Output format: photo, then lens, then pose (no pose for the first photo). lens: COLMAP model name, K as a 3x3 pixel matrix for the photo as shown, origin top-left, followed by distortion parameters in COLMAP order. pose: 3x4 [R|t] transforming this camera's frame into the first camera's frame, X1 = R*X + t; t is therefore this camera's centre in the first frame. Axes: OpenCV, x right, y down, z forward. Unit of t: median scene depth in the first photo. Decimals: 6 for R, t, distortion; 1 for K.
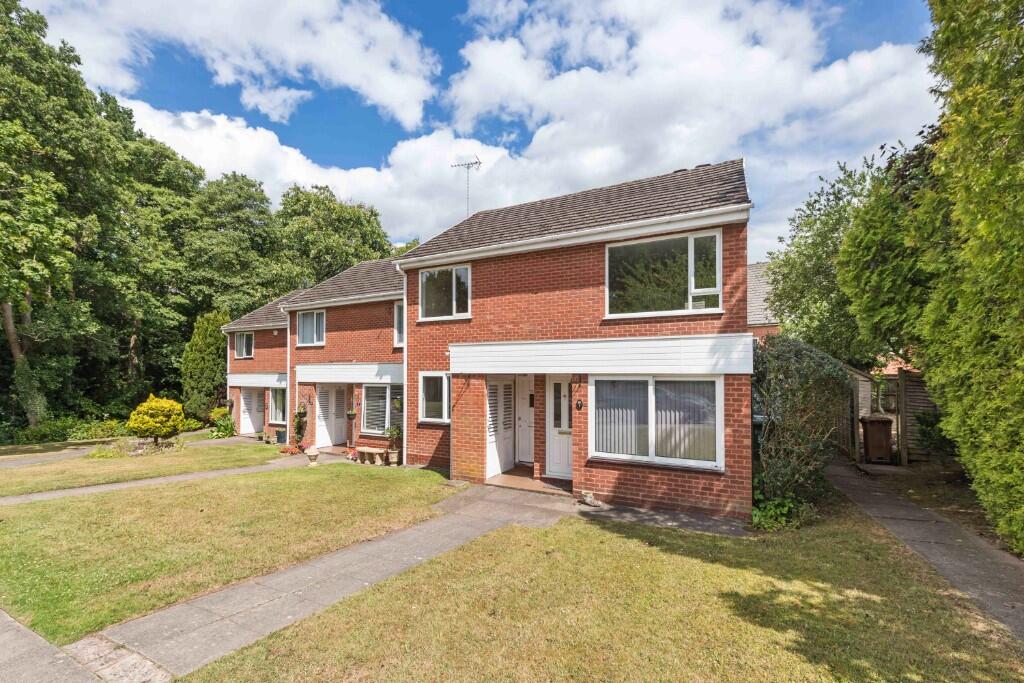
lens RADIAL K [[399.7, 0, 513.4], [0, 399.7, 346.6], [0, 0, 1]] dist [-0.004092, 0.000008]
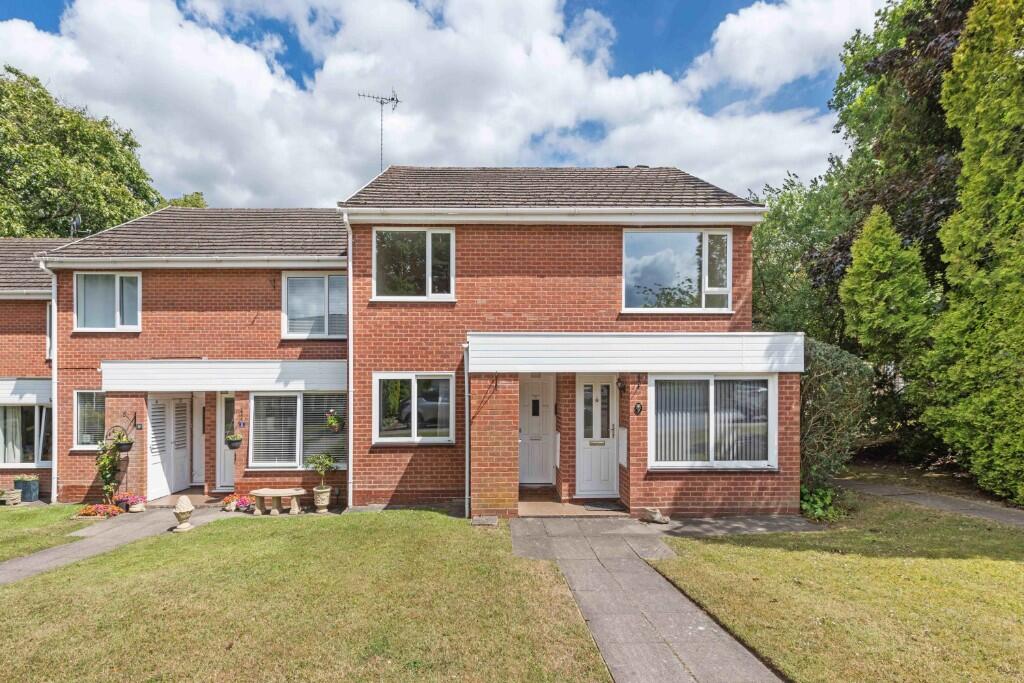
lens RADIAL K [[443.6, 0, 512.5], [0, 443.6, 360.5], [0, 0, 1]] dist [0.003663, -0.001141]
pose [[0.894715, 0.016702, 0.446324, -0.446994], [-0.023748, 0.999666, 0.010198, 0.034241], [-0.446005, -0.019724, 0.894813, 0.237464]]
